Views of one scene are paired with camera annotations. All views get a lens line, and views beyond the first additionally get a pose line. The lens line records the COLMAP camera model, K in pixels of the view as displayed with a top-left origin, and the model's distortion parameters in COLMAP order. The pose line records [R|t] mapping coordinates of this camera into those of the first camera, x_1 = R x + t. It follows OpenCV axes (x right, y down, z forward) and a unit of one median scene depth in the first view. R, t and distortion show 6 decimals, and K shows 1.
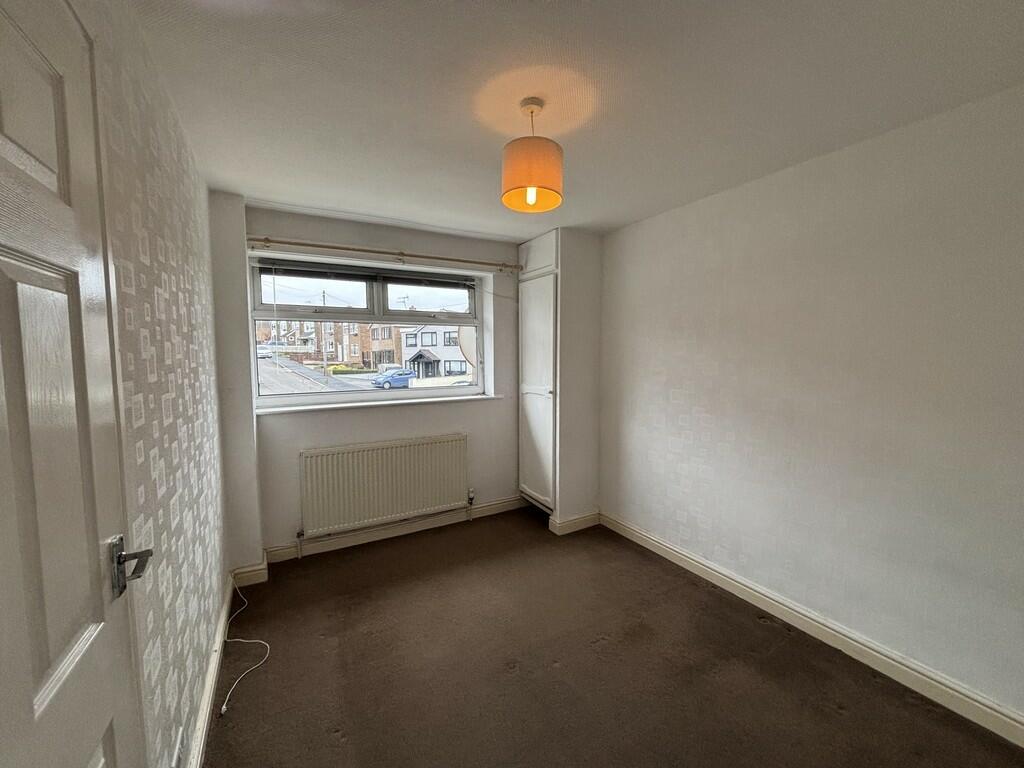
lens RADIAL K [[418.2, 0, 519.8], [0, 418.2, 384.2], [0, 0, 1]] dist [0.015765, 0.000057]
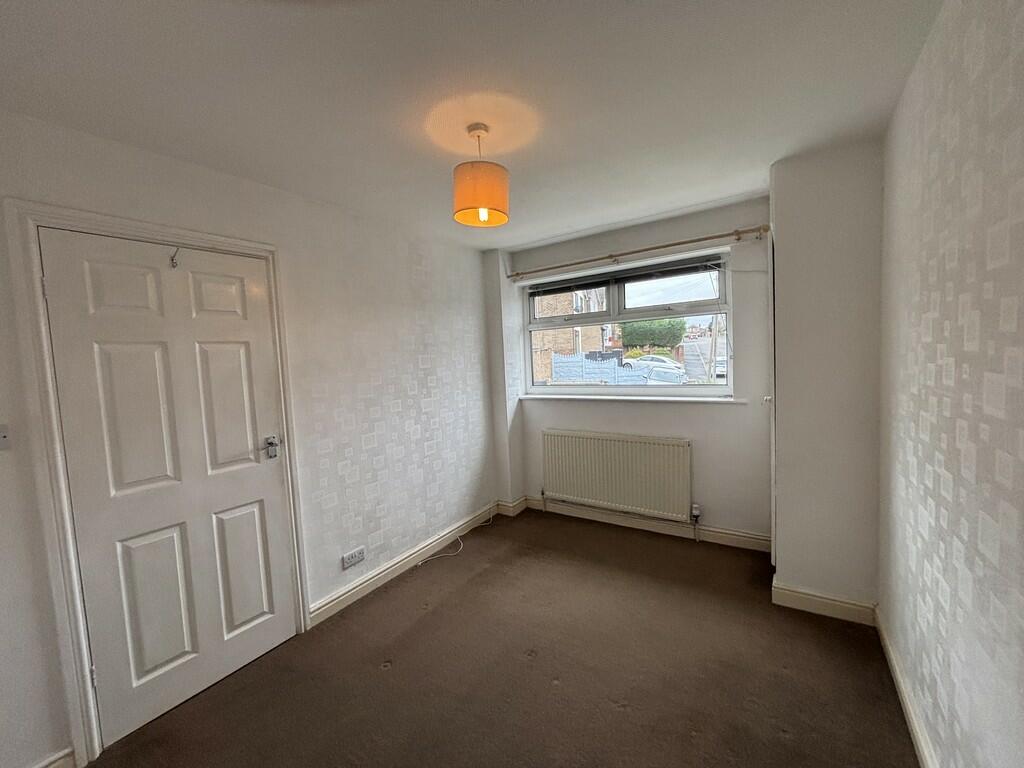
lens RADIAL K [[418.2, 0, 510.5], [0, 418.2, 385.2], [0, 0, 1]] dist [0.015765, 0.000057]
pose [[0.446353, 0.046262, -0.893660, 0.512293], [-0.021026, 0.998929, 0.041210, -0.026219], [0.894610, 0.000396, 0.446848, 0.289330]]
